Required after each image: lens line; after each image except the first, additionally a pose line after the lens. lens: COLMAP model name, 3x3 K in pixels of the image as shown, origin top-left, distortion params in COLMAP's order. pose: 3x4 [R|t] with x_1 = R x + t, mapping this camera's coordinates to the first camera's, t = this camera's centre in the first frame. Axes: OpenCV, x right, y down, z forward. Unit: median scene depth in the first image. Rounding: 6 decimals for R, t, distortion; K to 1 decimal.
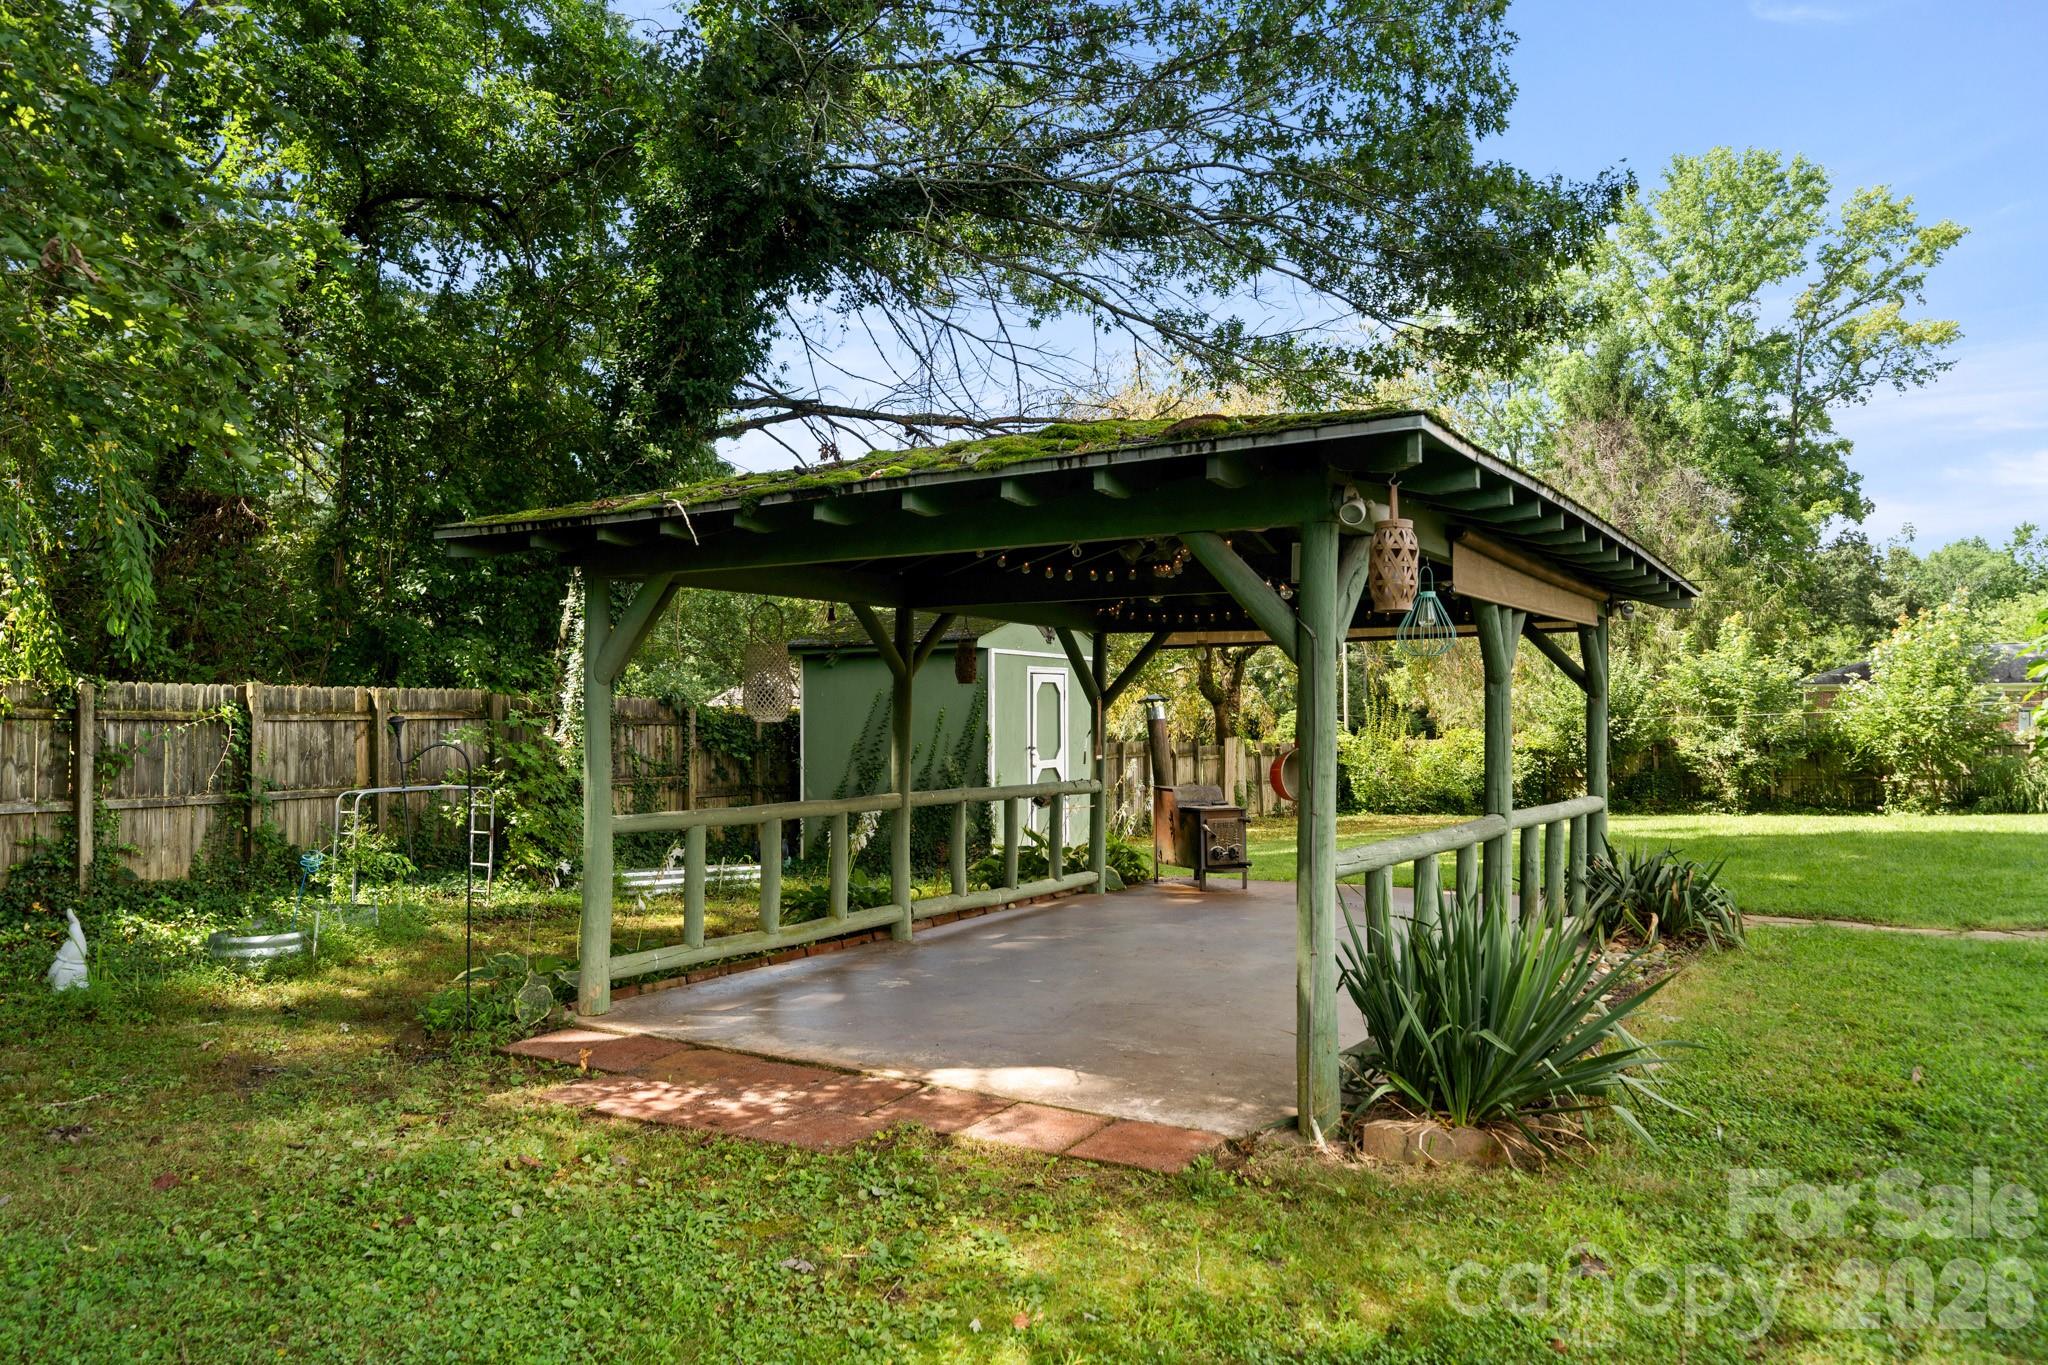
lens RADIAL K [[1391.4, 0, 1034.3], [0, 1391.4, 692.6], [0, 0, 1]] dist [0.009025, 0.007235]
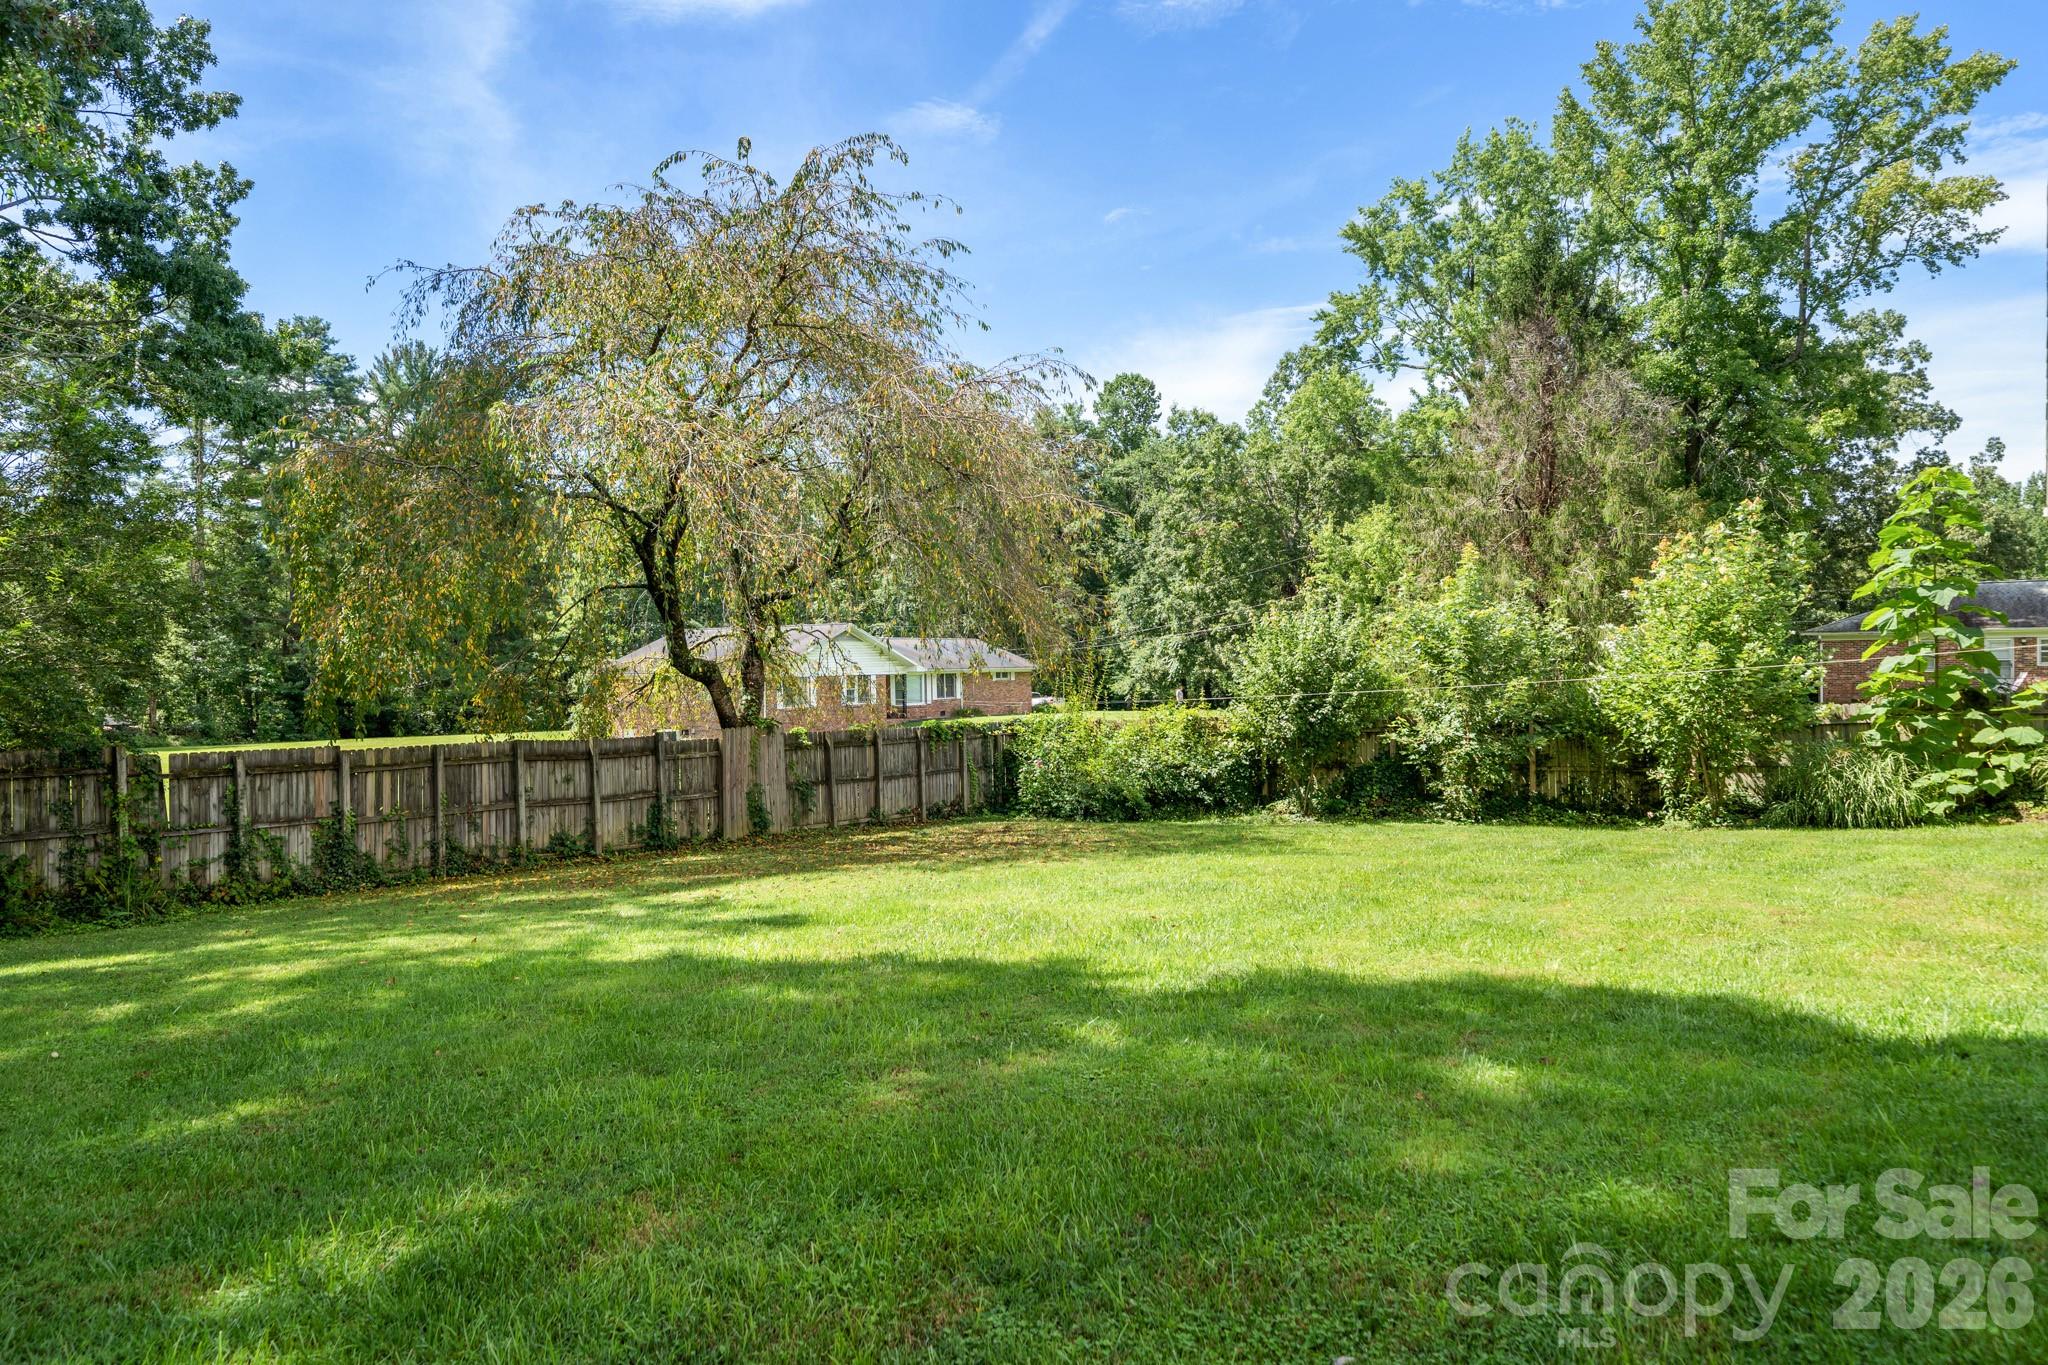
lens RADIAL K [[1391.4, 0, 1018.6], [0, 1391.4, 684.6], [0, 0, 1]] dist [0.009025, 0.007235]
pose [[0.994298, -0.013945, -0.105722, 0.172461], [0.016473, 0.999598, 0.023070, -0.002549], [0.105358, -0.024680, 0.994128, 0.126124]]
